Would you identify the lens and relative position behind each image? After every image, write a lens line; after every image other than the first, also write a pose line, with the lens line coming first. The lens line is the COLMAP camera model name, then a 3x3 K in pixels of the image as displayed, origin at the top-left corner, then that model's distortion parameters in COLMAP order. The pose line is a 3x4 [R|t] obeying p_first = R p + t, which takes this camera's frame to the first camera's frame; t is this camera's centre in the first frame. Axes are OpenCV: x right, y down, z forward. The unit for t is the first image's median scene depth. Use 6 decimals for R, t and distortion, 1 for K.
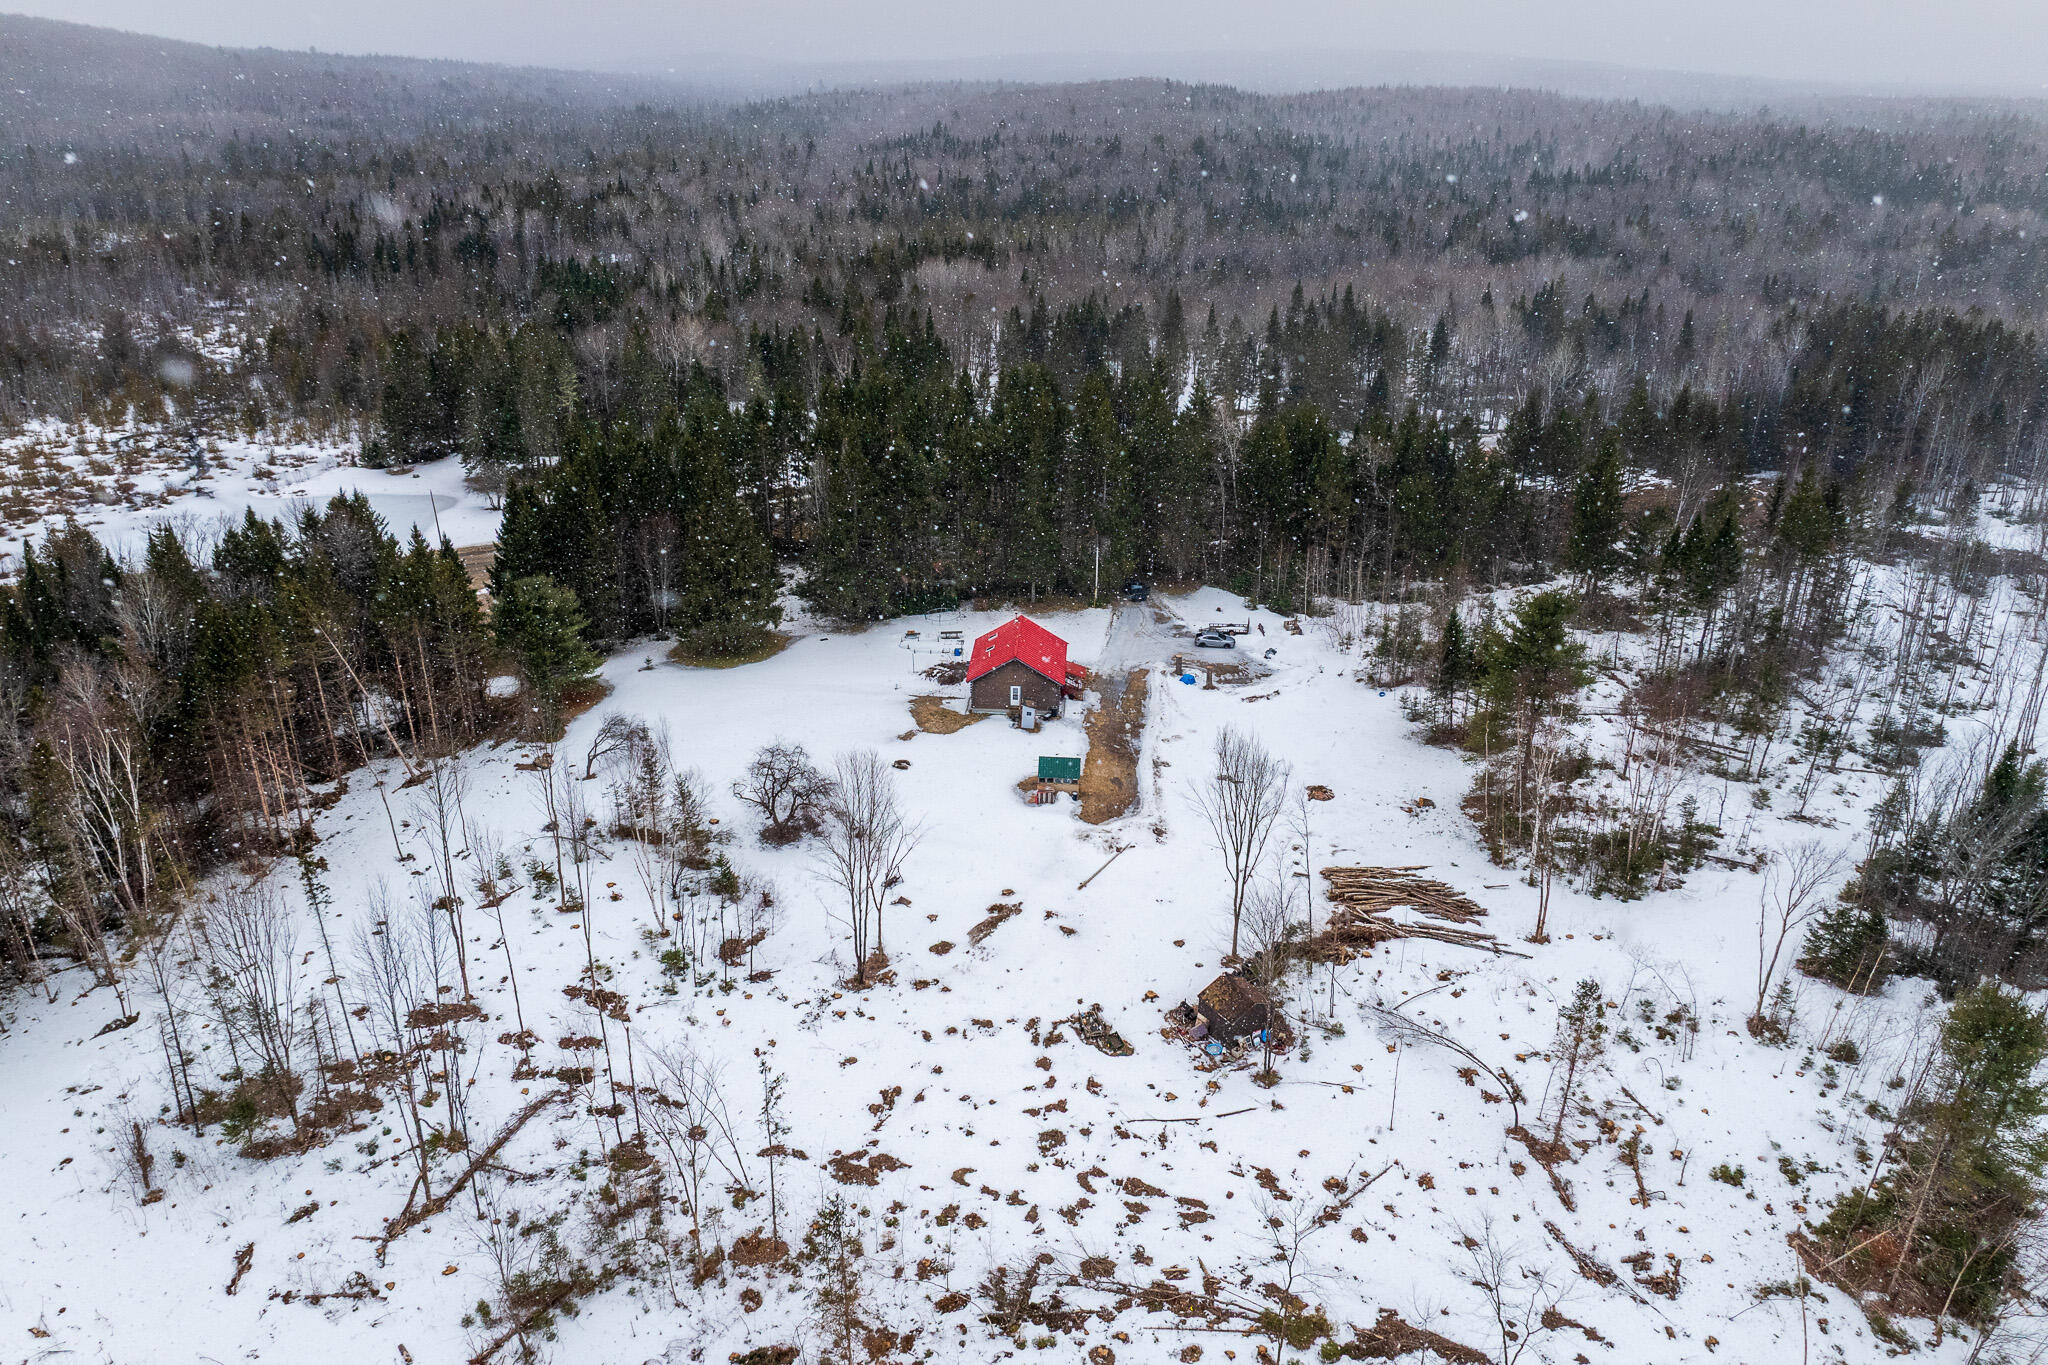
lens RADIAL K [[1443.0, 0, 1015.6], [0, 1443.0, 676.0], [0, 0, 1]] dist [-0.036751, -0.008575]
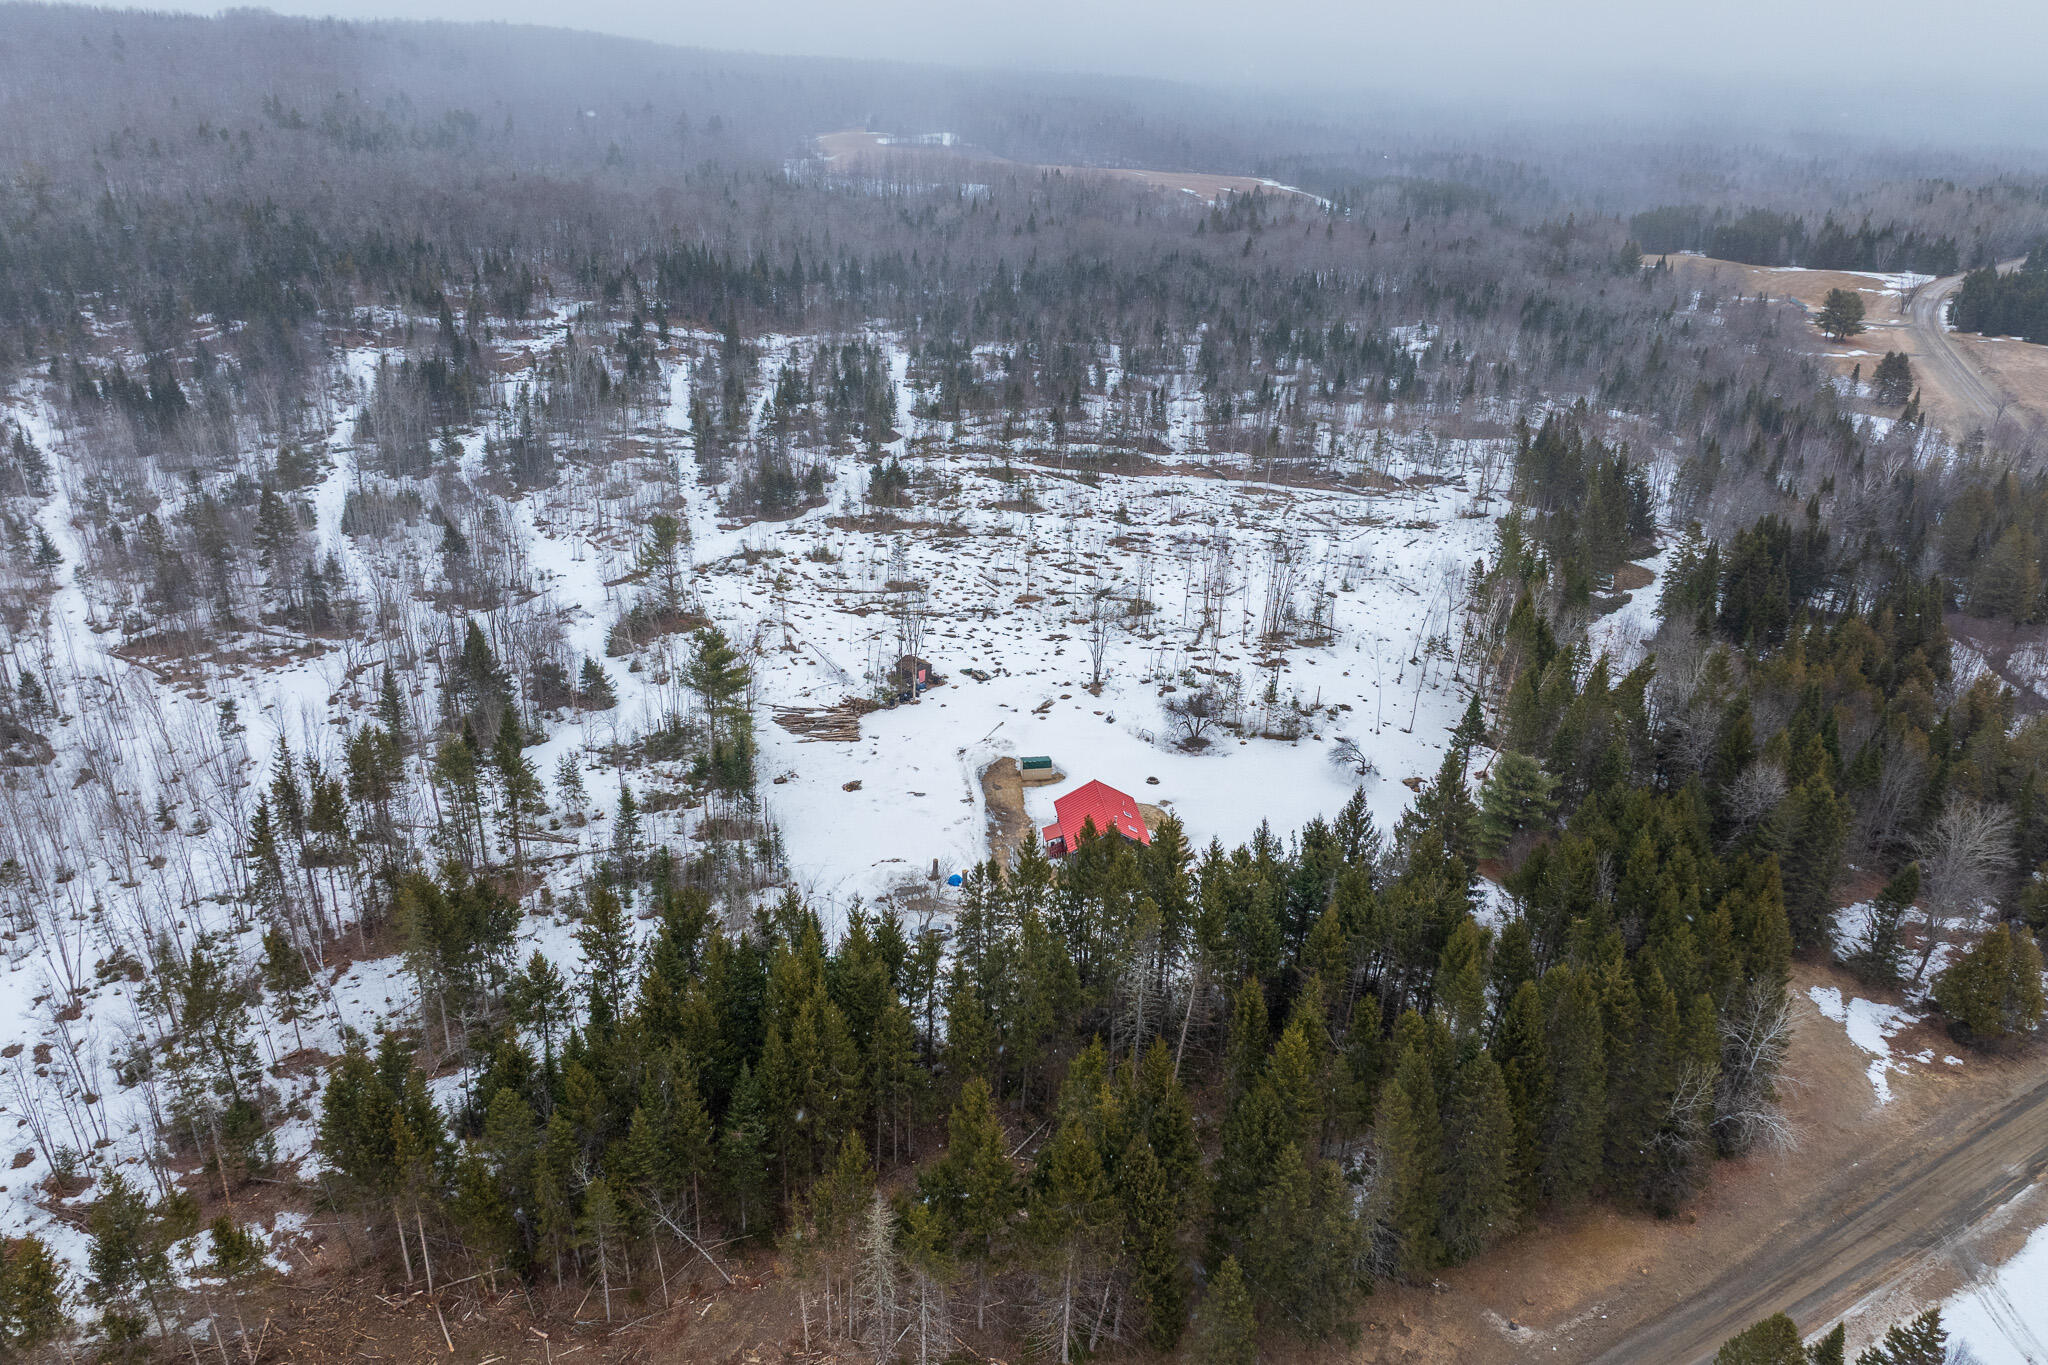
lens RADIAL K [[1443.0, 0, 1015.6], [0, 1443.0, 676.0], [0, 0, 1]] dist [-0.036751, -0.008575]
pose [[-0.980409, 0.049389, -0.190682, 0.438801], [-0.112213, 0.655564, 0.746756, -1.456479], [0.161886, 0.753523, -0.637178, 2.539419]]
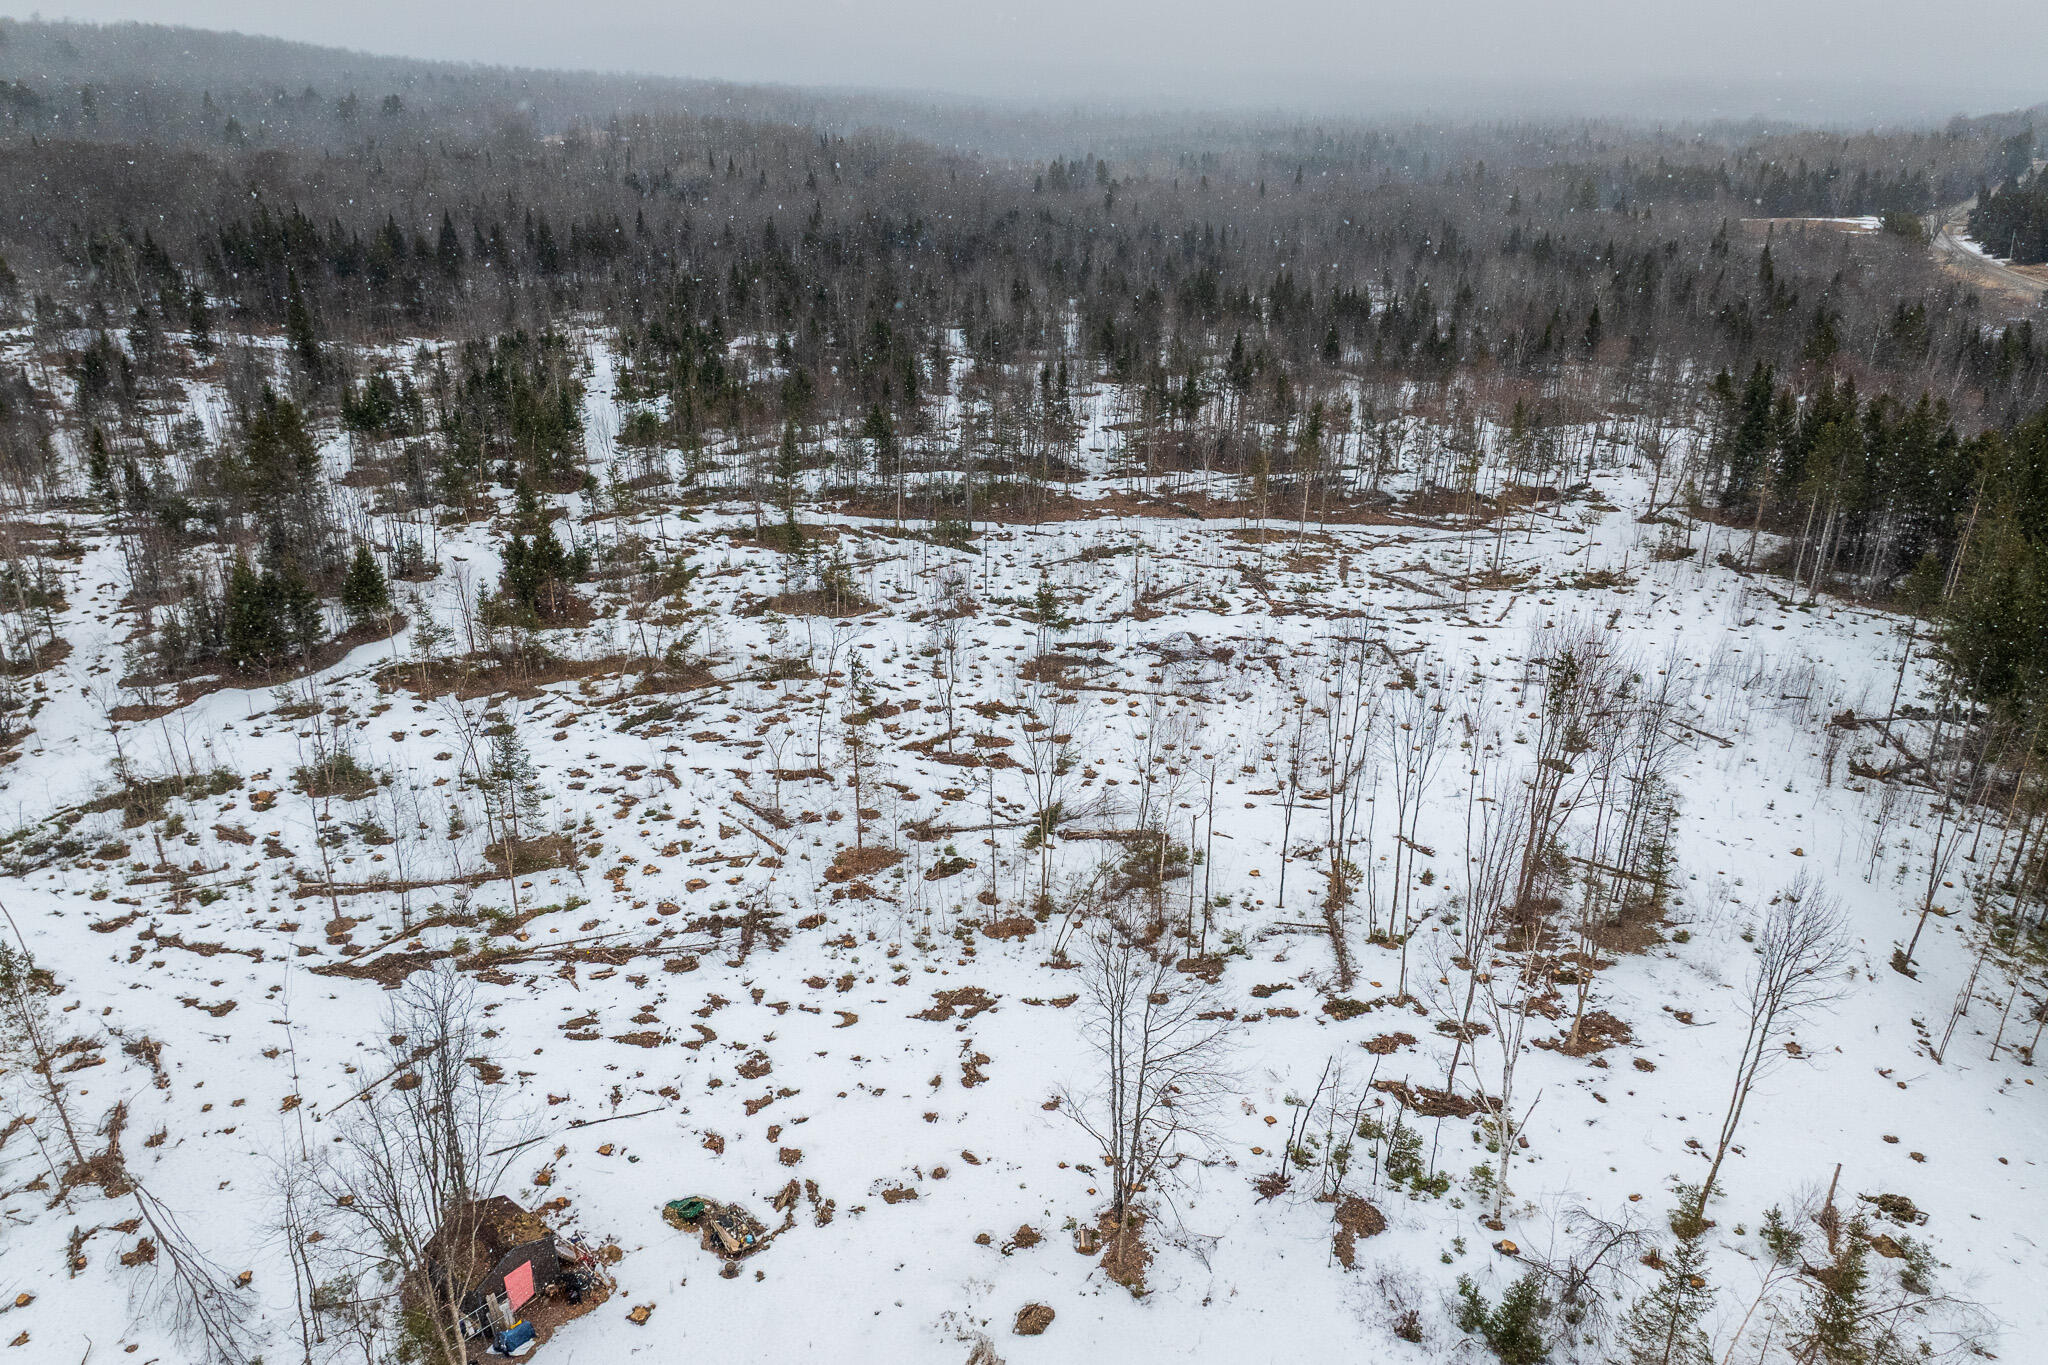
lens RADIAL K [[1443.0, 0, 1015.6], [0, 1443.0, 676.0], [0, 0, 1]] dist [-0.036751, -0.008575]
pose [[-0.941923, 0.121978, -0.312894, 0.110152], [-0.146507, 0.689119, 0.709683, -0.420615], [0.302187, 0.714308, -0.631227, 1.350176]]
